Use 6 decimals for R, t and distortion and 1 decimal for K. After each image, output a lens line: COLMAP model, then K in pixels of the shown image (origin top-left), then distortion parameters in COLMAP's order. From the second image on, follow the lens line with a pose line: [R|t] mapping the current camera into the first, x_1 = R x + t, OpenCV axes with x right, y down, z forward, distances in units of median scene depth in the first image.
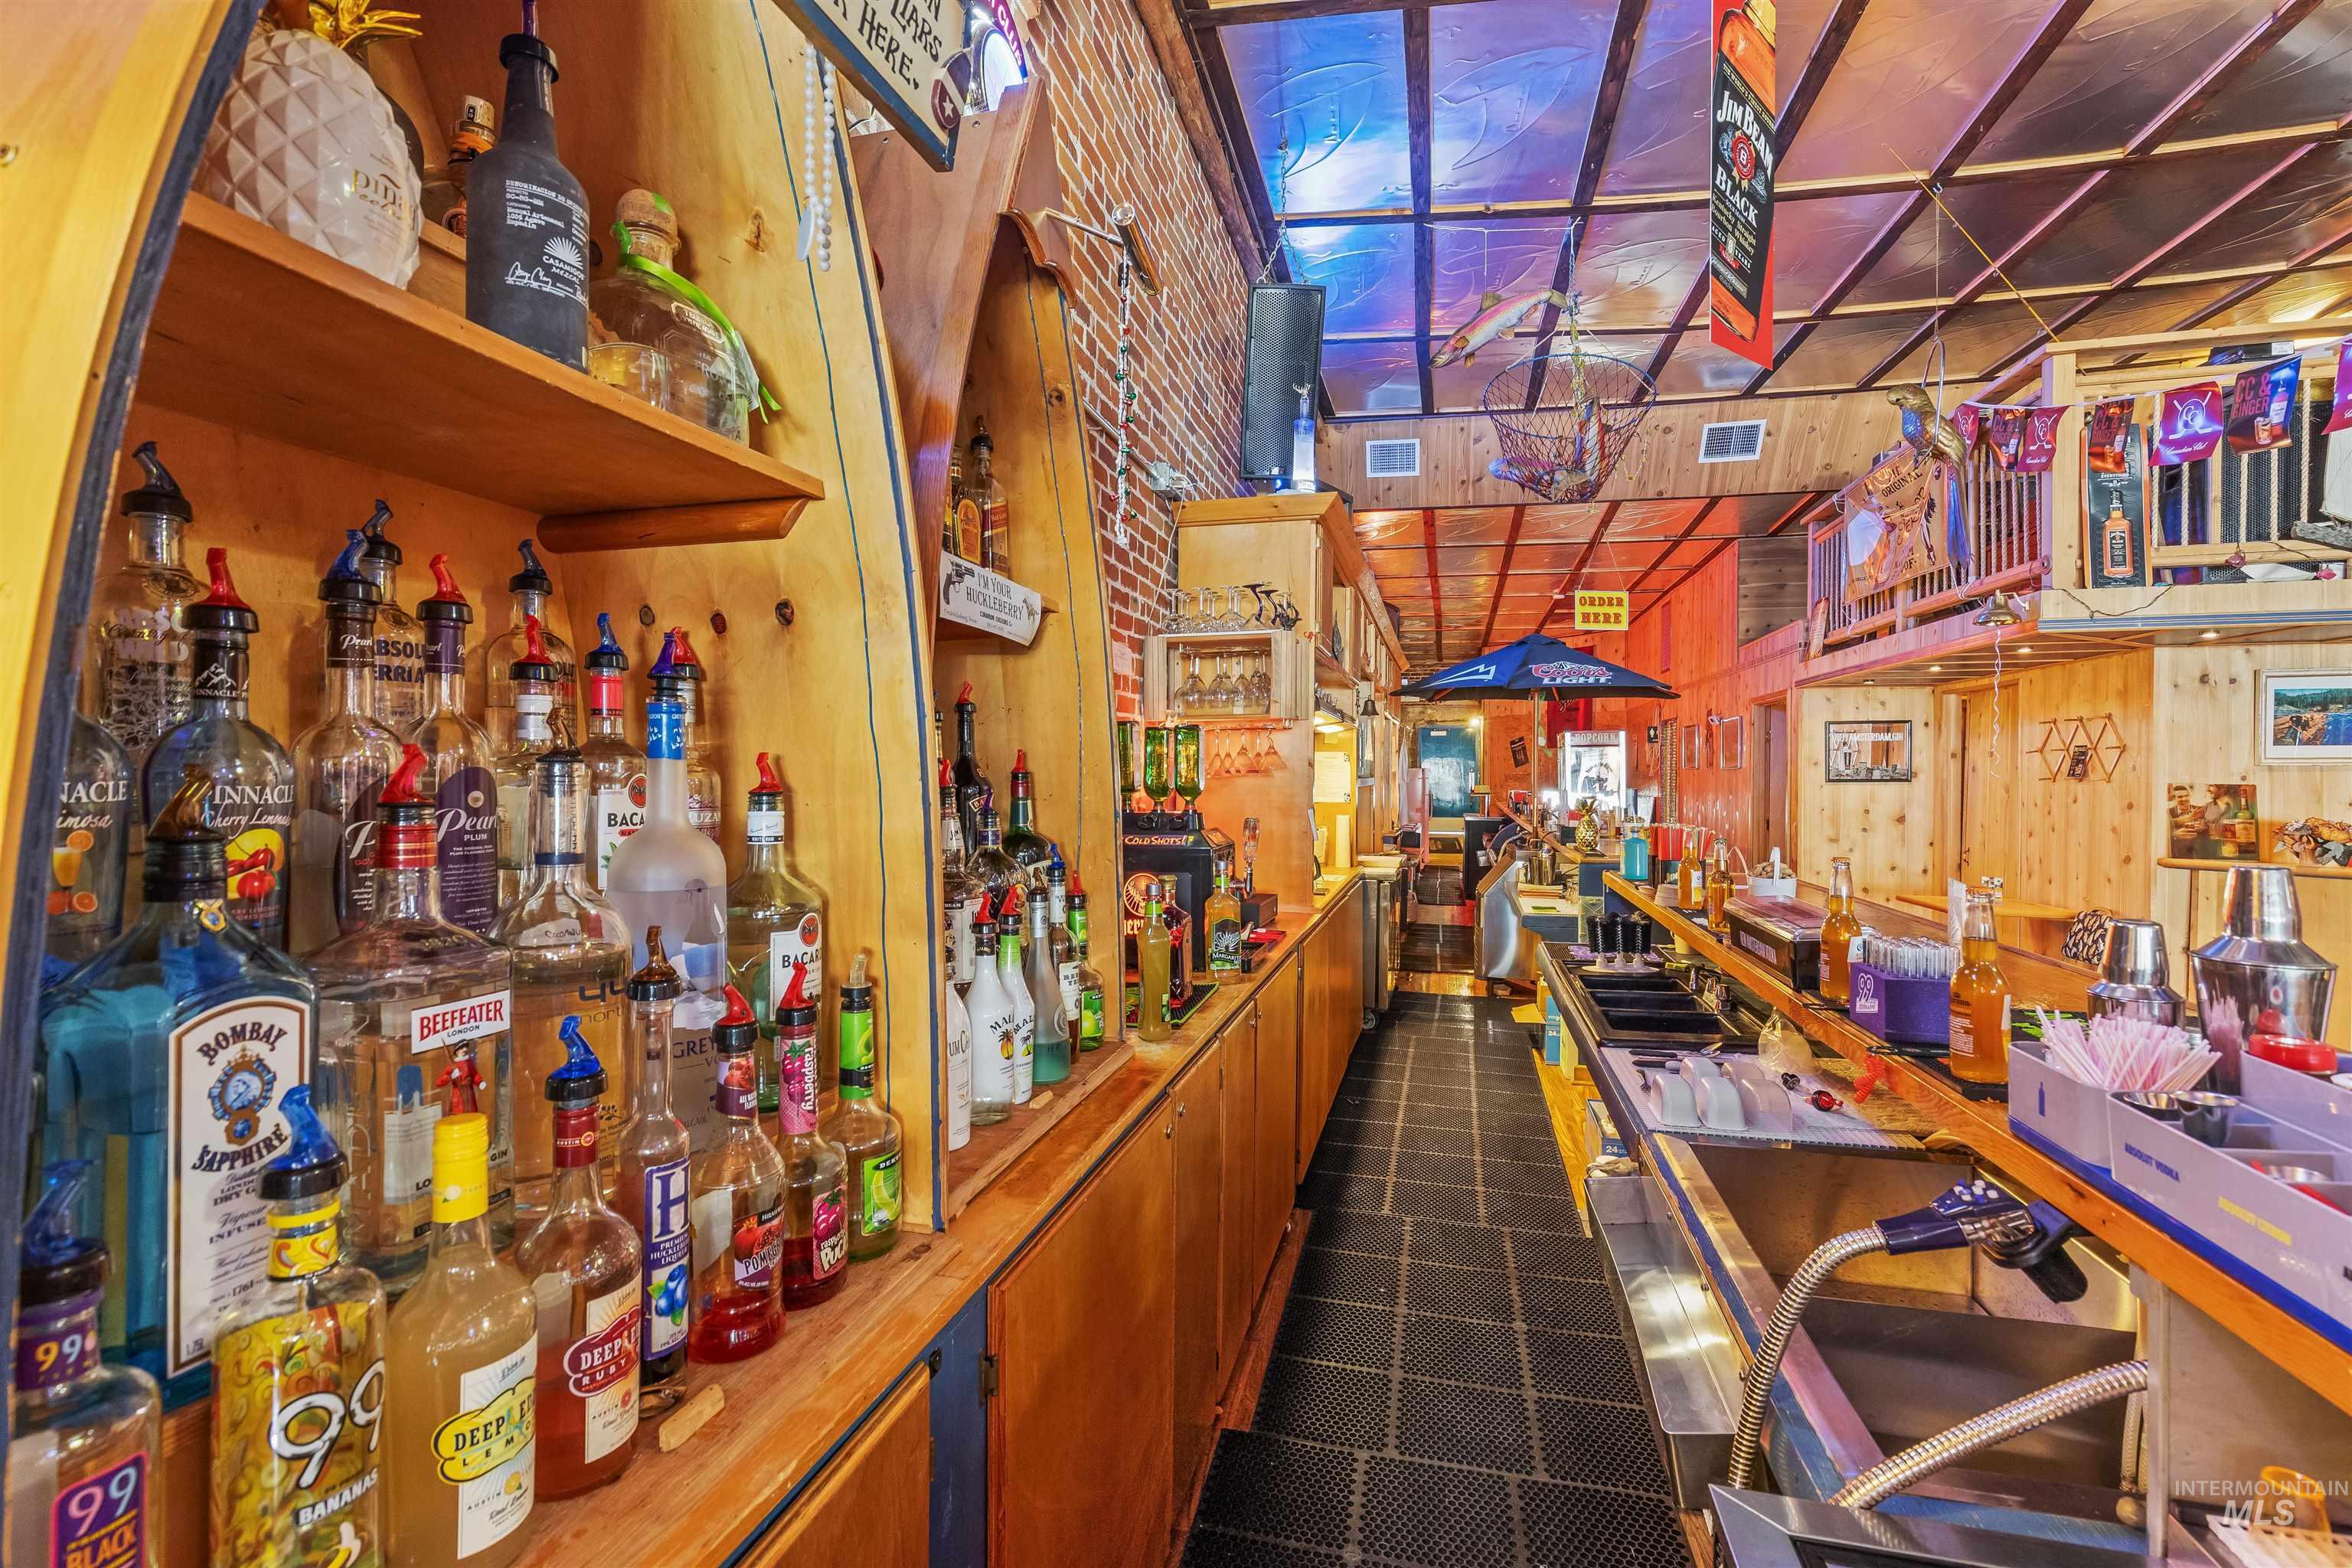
lens RADIAL K [[1051.4, 0, 1174.9], [0, 1051.4, 778.0], [0, 0, 1]] dist [0.001677, -0.000213]
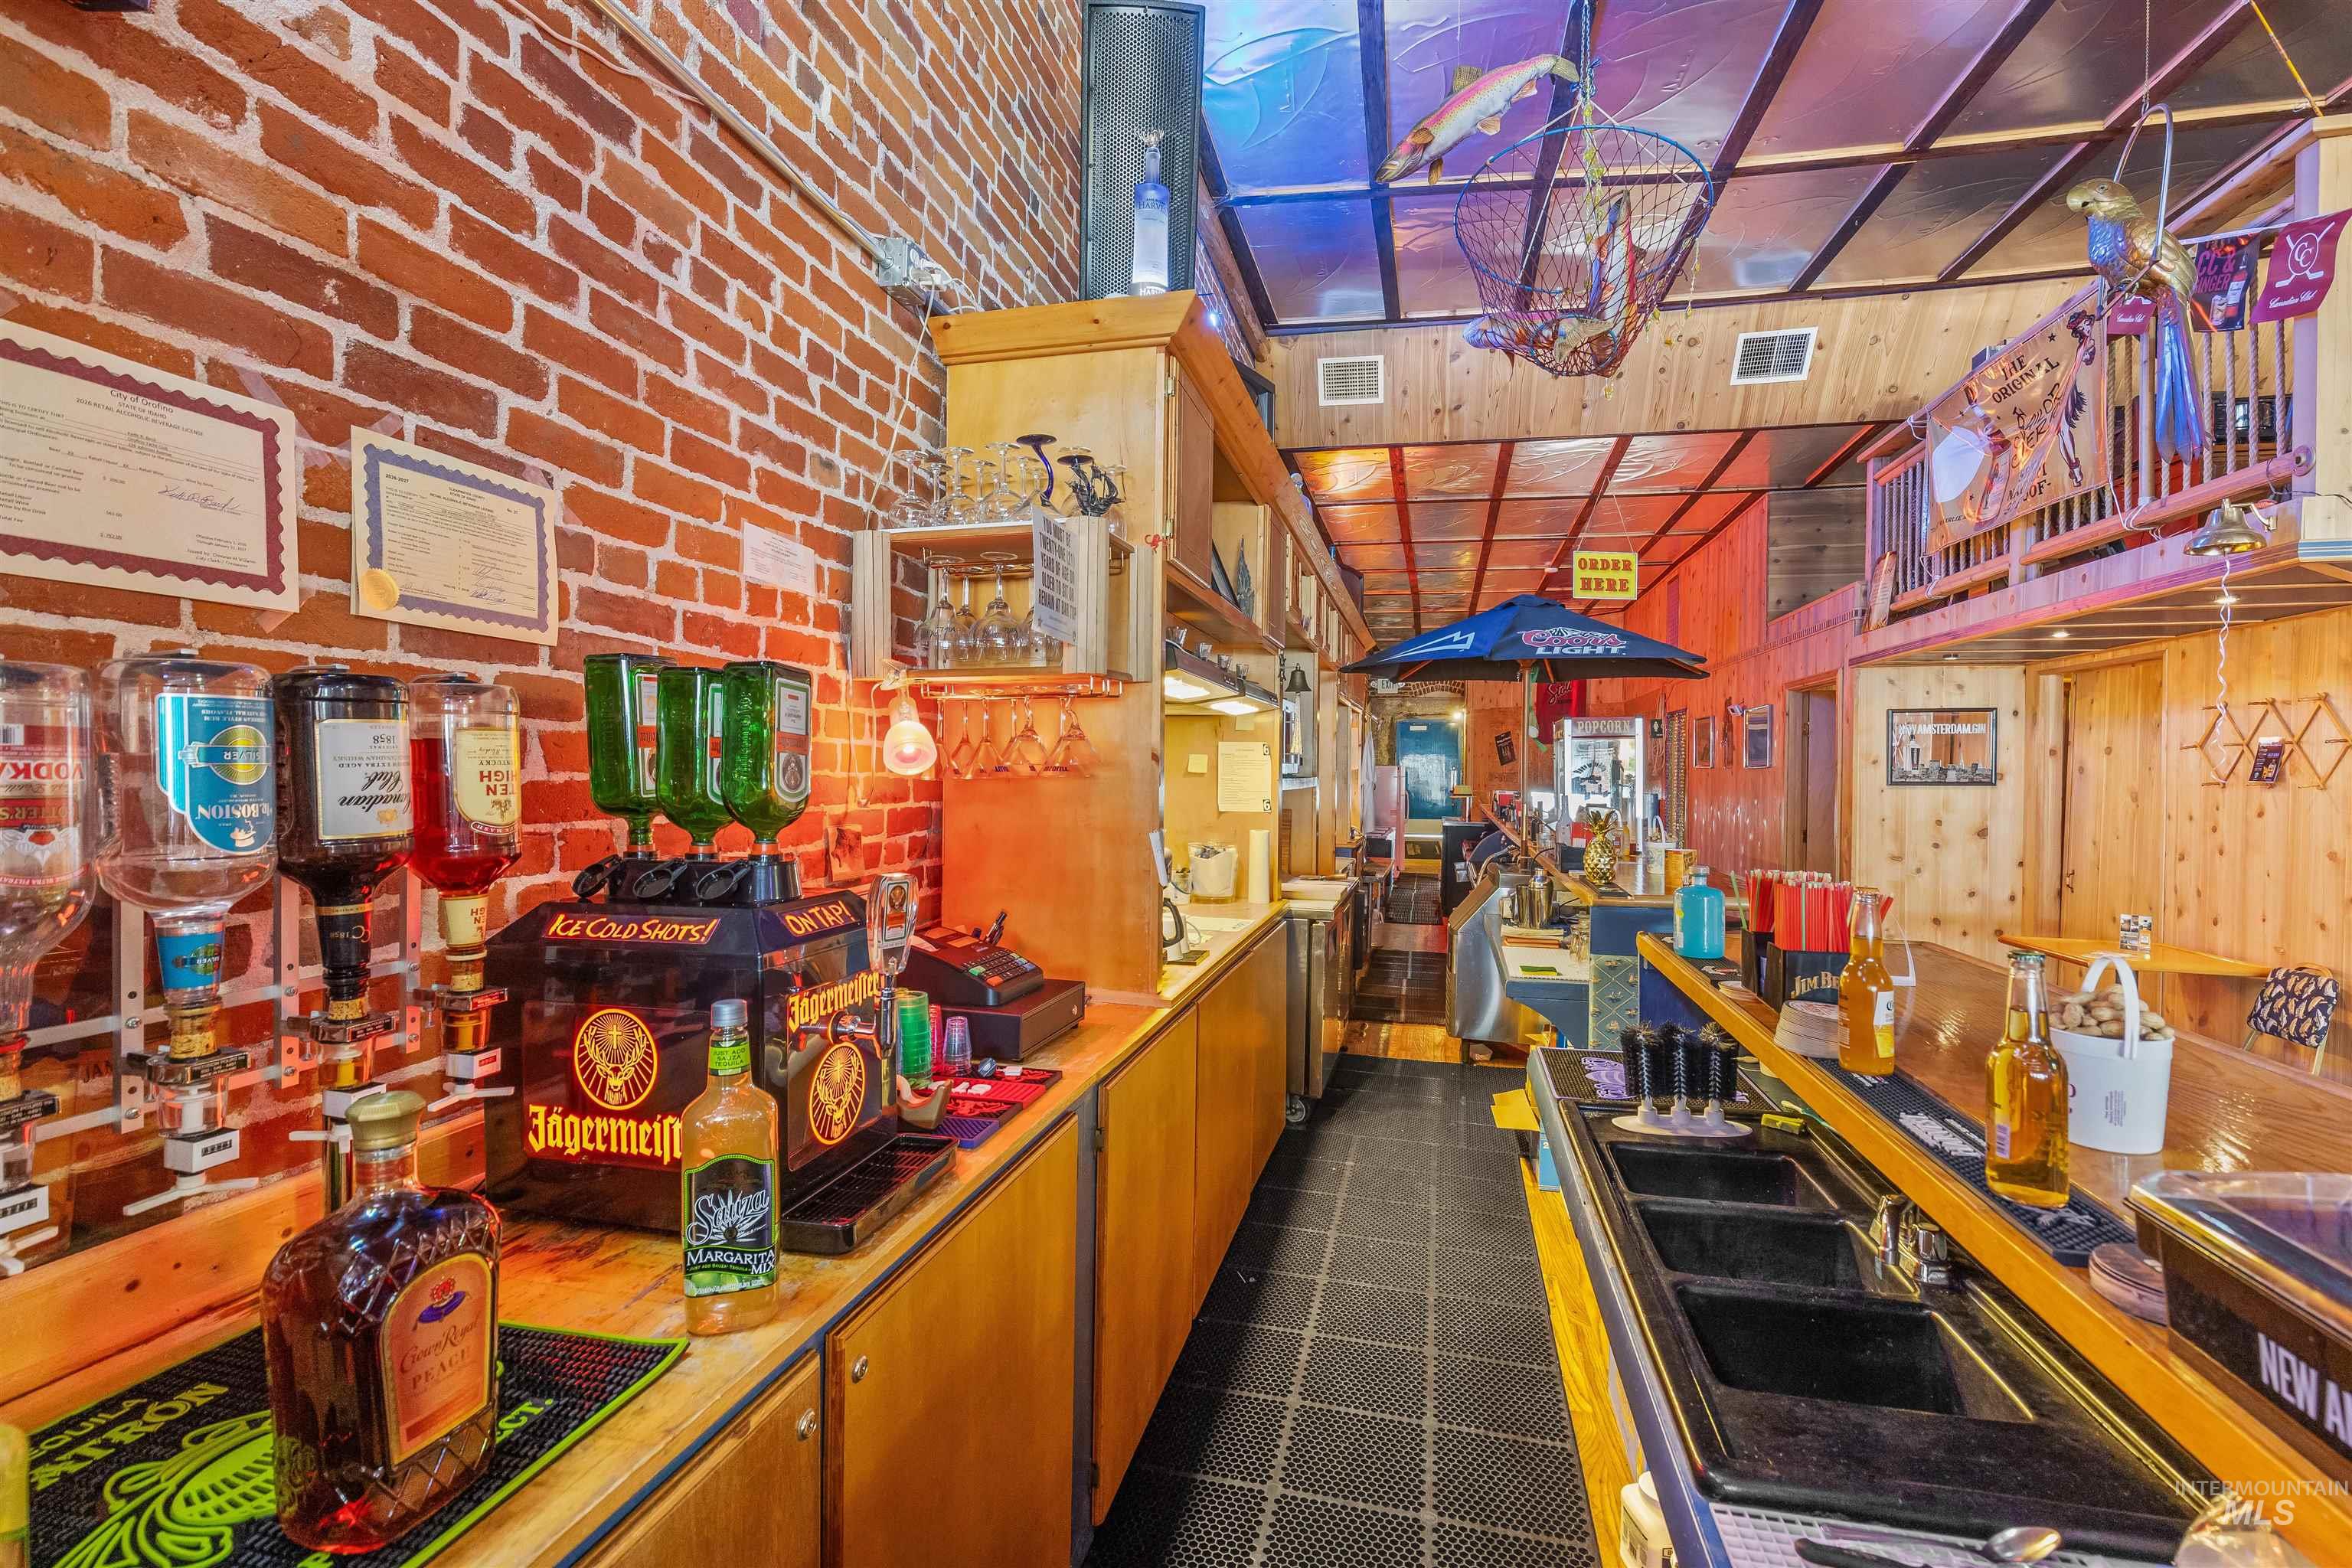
lens RADIAL K [[1051.4, 0, 1174.9], [0, 1051.4, 778.0], [0, 0, 1]] dist [0.001677, -0.000213]
pose [[0.999919, 0.004679, 0.011846, 0.077701], [-0.004722, 0.999982, 0.003608, -0.002052], [-0.011829, -0.003664, 0.999923, 0.234737]]
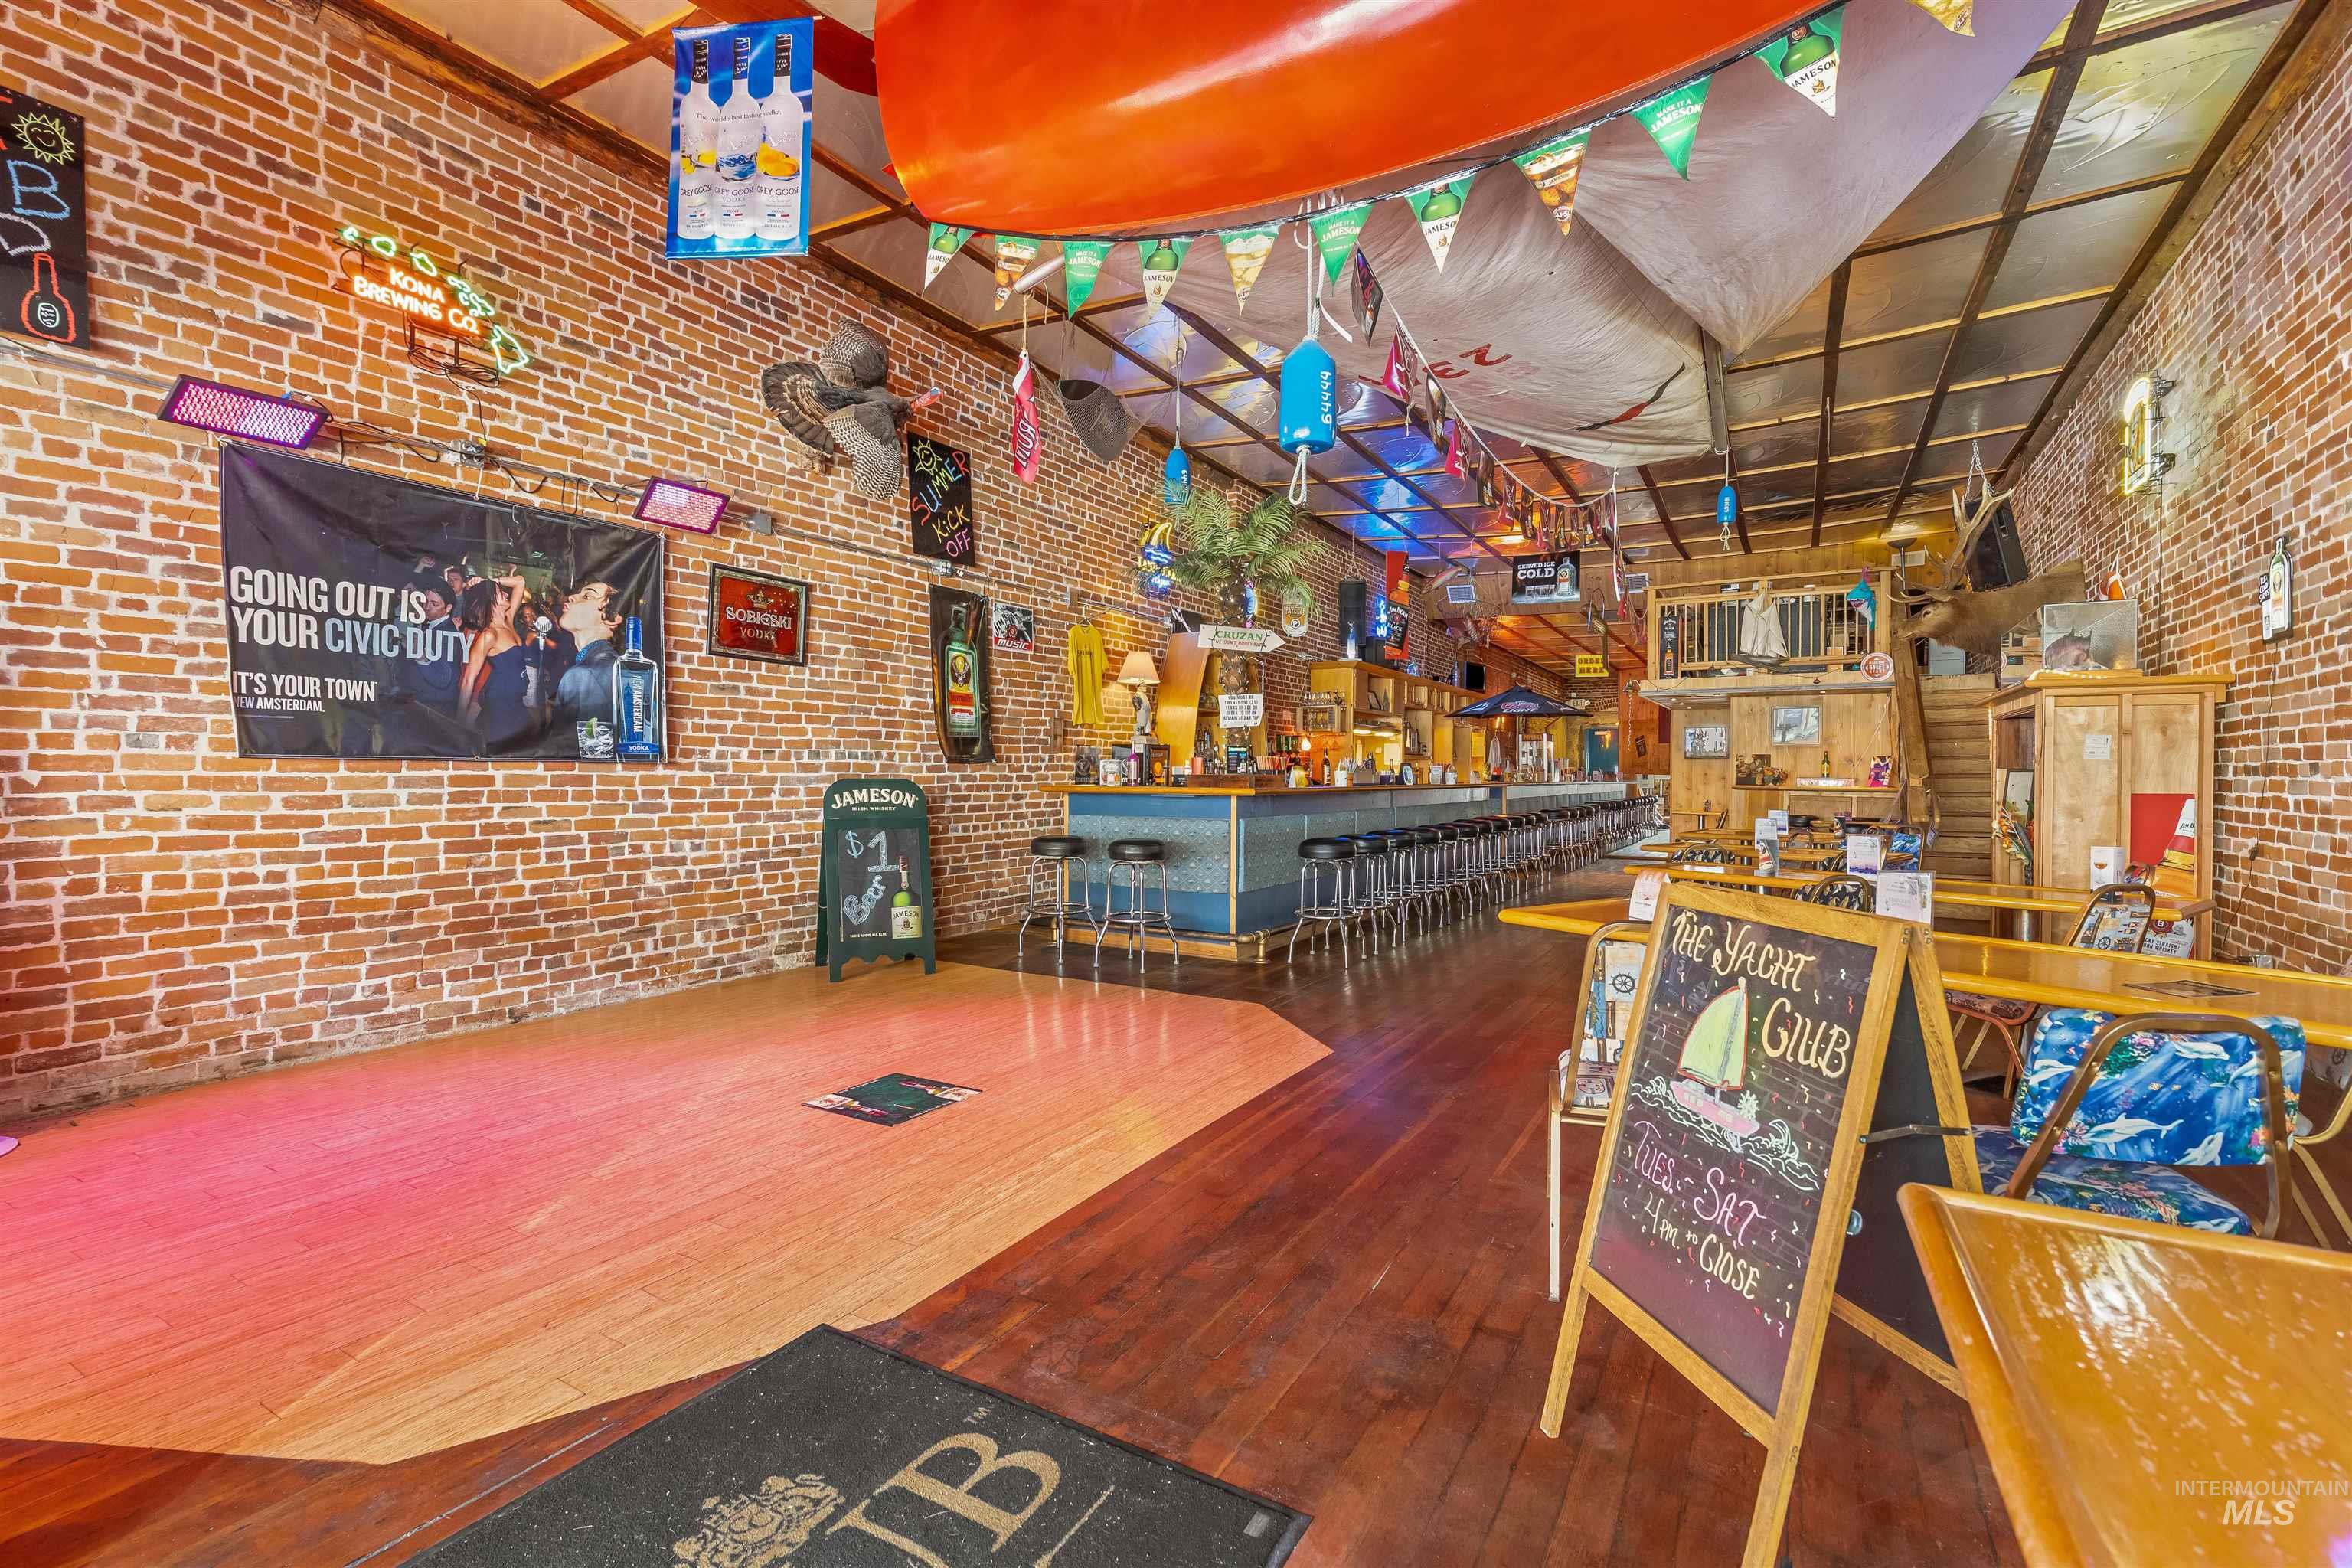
lens RADIAL K [[1038.7, 0, 1185.2], [0, 1038.7, 780.1], [0, 0, 1]] dist [-0.000864, 0.000183]
pose [[0.965155, 0.003487, -0.261656, 0.271593], [-0.002537, 0.999989, 0.003970, 0.044865], [0.261667, -0.003168, 0.965153, -1.241227]]
